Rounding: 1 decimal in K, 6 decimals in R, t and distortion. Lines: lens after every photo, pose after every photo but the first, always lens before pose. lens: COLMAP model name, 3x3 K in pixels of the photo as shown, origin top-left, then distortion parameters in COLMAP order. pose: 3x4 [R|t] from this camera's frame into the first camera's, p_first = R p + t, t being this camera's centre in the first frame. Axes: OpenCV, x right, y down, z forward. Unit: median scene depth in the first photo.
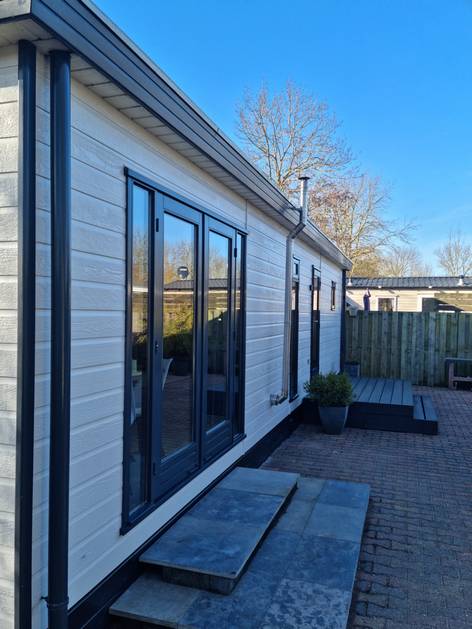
lens RADIAL K [[504.3, 0, 236.0], [0, 504.3, 314.5], [0, 0, 1]] dist [0.085352, 0.001123]
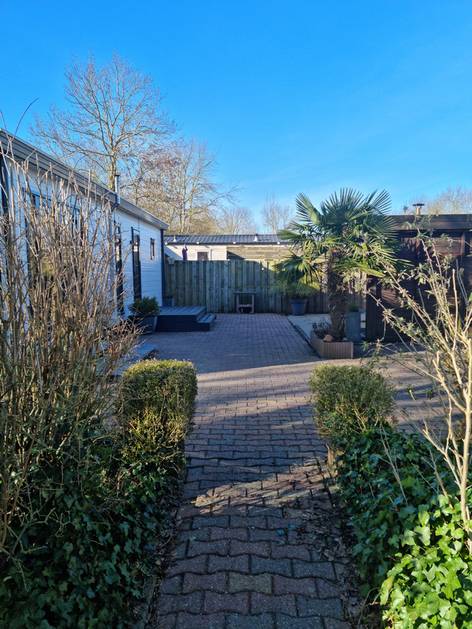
lens RADIAL K [[504.3, 0, 236.0], [0, 504.3, 314.5], [0, 0, 1]] dist [0.085352, 0.001123]
pose [[0.954594, -0.051206, 0.293476, -0.003841], [0.026721, 0.995863, 0.086845, 0.022865], [-0.296710, -0.075060, 0.952013, -0.325720]]
